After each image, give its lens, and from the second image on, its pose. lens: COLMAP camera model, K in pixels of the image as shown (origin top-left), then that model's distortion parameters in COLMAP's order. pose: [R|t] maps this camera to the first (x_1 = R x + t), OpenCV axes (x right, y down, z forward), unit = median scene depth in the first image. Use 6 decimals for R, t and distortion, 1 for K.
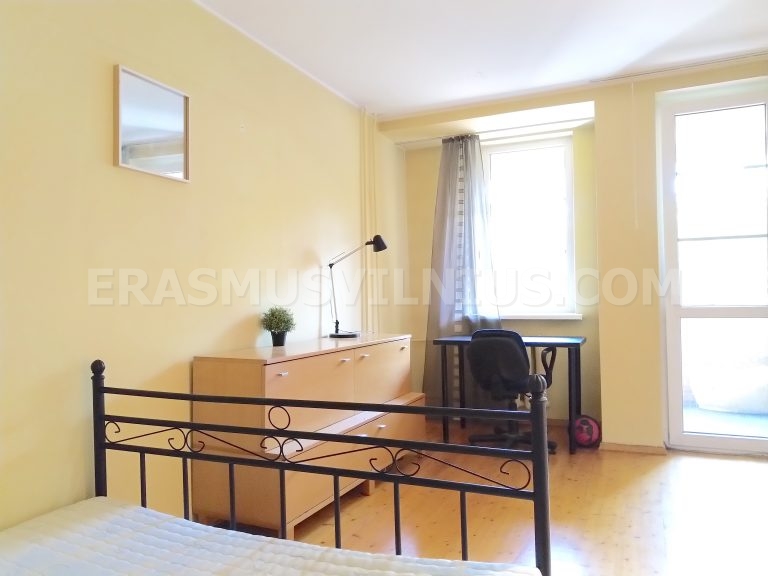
lens RADIAL K [[590.1, 0, 380.8], [0, 590.1, 286.6], [0, 0, 1]] dist [0.071248, -0.089635]
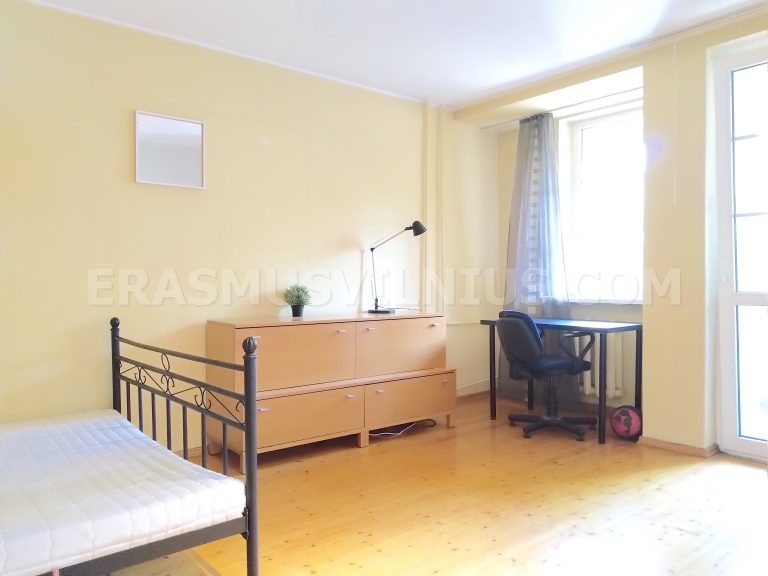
lens RADIAL K [[588.9, 0, 370.7], [0, 588.9, 285.4], [0, 0, 1]] dist [0.055822, -0.073522]
pose [[0.895312, 0.016701, -0.445126, 0.405967], [-0.003019, 0.999501, 0.031427, -0.002034], [0.445429, -0.026793, 0.894916, -0.012550]]
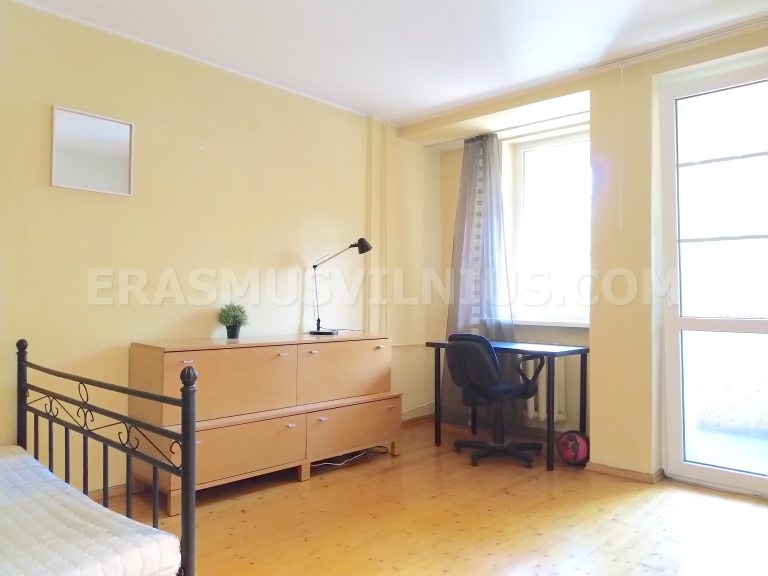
lens RADIAL K [[588.9, 0, 370.7], [0, 588.9, 285.4], [0, 0, 1]] dist [0.055822, -0.073522]
pose [[0.943187, 0.017753, -0.331789, 0.356833], [-0.018964, 0.999820, -0.000412, -0.003423], [0.331722, 0.006680, 0.943354, 0.026221]]
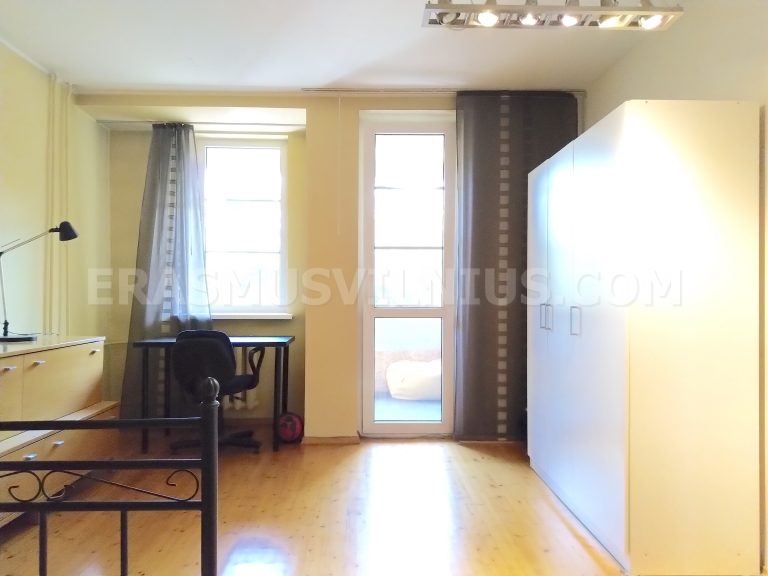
lens RADIAL K [[594.4, 0, 380.1], [0, 594.4, 286.5], [0, 0, 1]] dist [0.043287, -0.047118]
pose [[0.901993, 0.025542, 0.430994, 0.034837], [-0.026255, 0.999646, -0.004293, -0.001038], [-0.430952, -0.007444, 0.902344, 0.005567]]
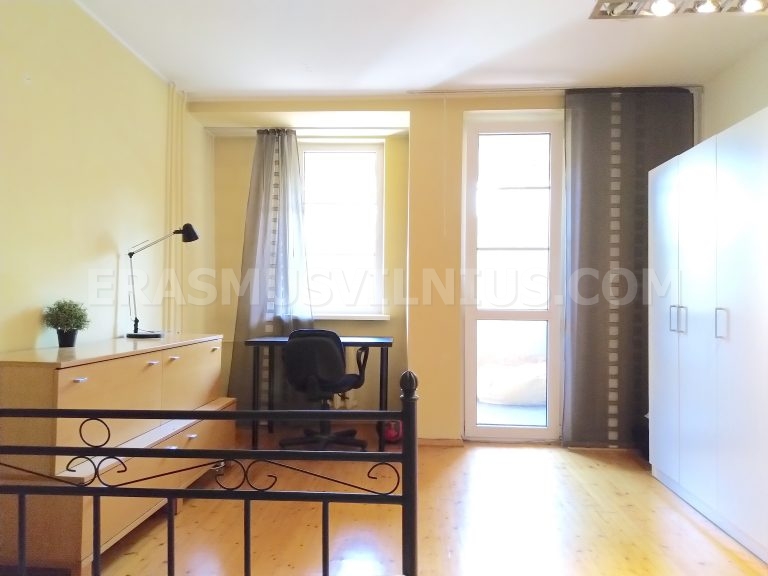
lens RADIAL K [[590.1, 0, 380.8], [0, 590.1, 286.6], [0, 0, 1]] dist [0.071248, -0.089635]
pose [[0.935983, 0.033398, 0.350459, -0.045464], [-0.031906, 0.999441, -0.010033, 0.007900], [-0.350598, -0.001791, 0.936524, 0.045484]]
